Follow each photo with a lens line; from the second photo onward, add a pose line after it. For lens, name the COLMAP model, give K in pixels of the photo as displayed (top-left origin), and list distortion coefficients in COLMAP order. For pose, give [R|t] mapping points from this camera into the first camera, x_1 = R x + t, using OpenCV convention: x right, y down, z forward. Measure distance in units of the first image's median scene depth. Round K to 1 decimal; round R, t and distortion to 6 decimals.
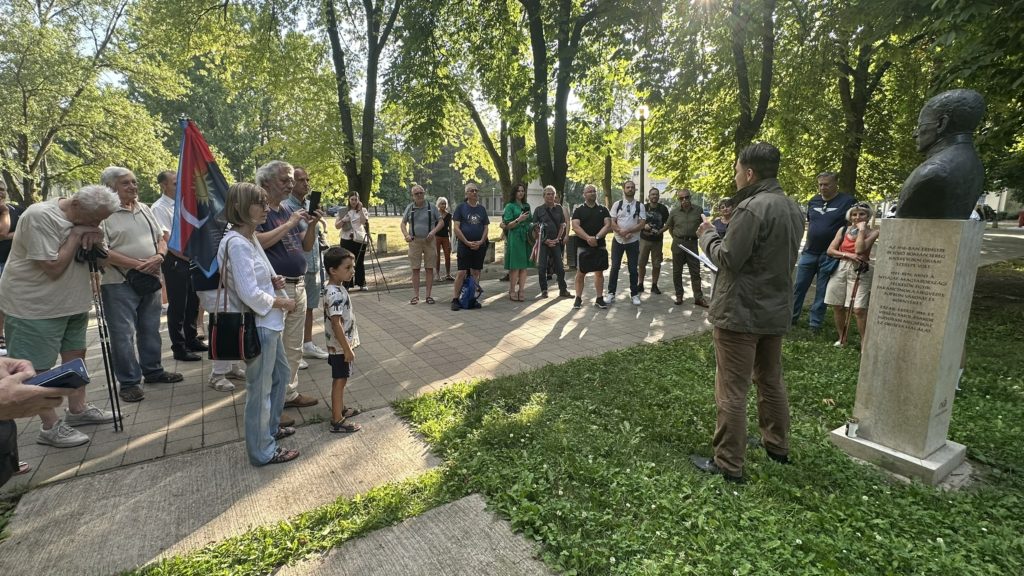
lens RADIAL K [[466.3, 0, 509.2], [0, 466.3, 284.5], [0, 0, 1]] dist [0.004065, 0.000624]
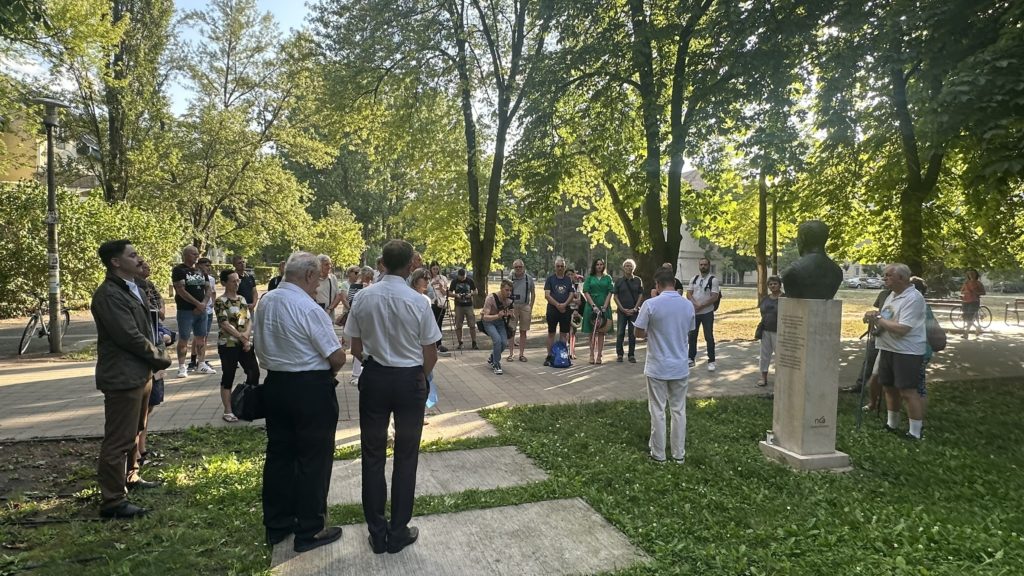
lens RADIAL K [[587.2, 0, 511.8], [0, 587.2, 289.5], [0, 0, 1]] dist [0.003784, 0.000081]
pose [[0.965290, 0.024085, -0.260067, 0.068687], [-0.058234, 0.990520, -0.124411, 0.019918], [0.254605, 0.135237, 0.957542, -0.171014]]
